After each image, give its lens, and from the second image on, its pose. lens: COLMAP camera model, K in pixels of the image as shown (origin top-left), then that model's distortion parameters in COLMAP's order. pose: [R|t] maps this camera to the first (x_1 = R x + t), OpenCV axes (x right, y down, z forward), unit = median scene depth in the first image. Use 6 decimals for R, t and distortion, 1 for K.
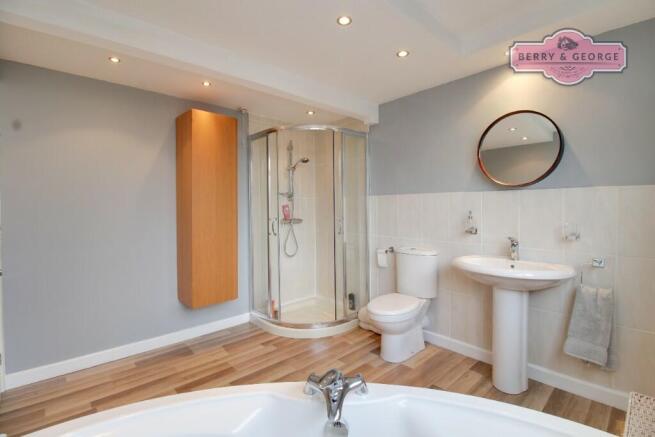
lens RADIAL K [[302.7, 0, 326.0], [0, 302.7, 205.8], [0, 0, 1]] dist [-0.010715, -0.000198]
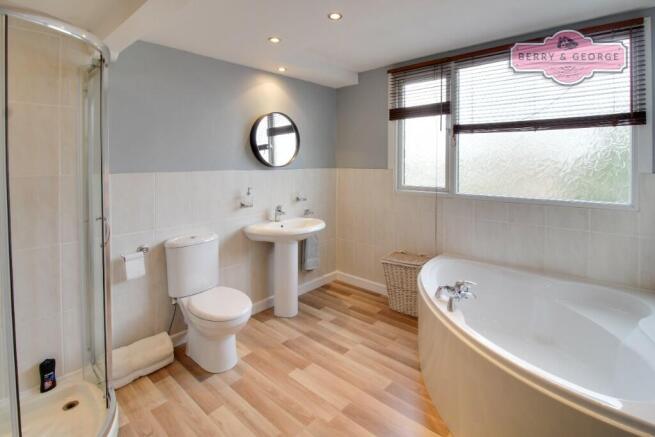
lens RADIAL K [[322.2, 0, 329.4], [0, 322.2, 171.3], [0, 0, 1]] dist [0.000030, 0.000264]
pose [[-0.105758, -0.023333, 0.994118, -0.708939], [0.007340, 0.999679, 0.024245, -0.067396], [-0.994365, 0.009861, -0.105553, 0.785691]]
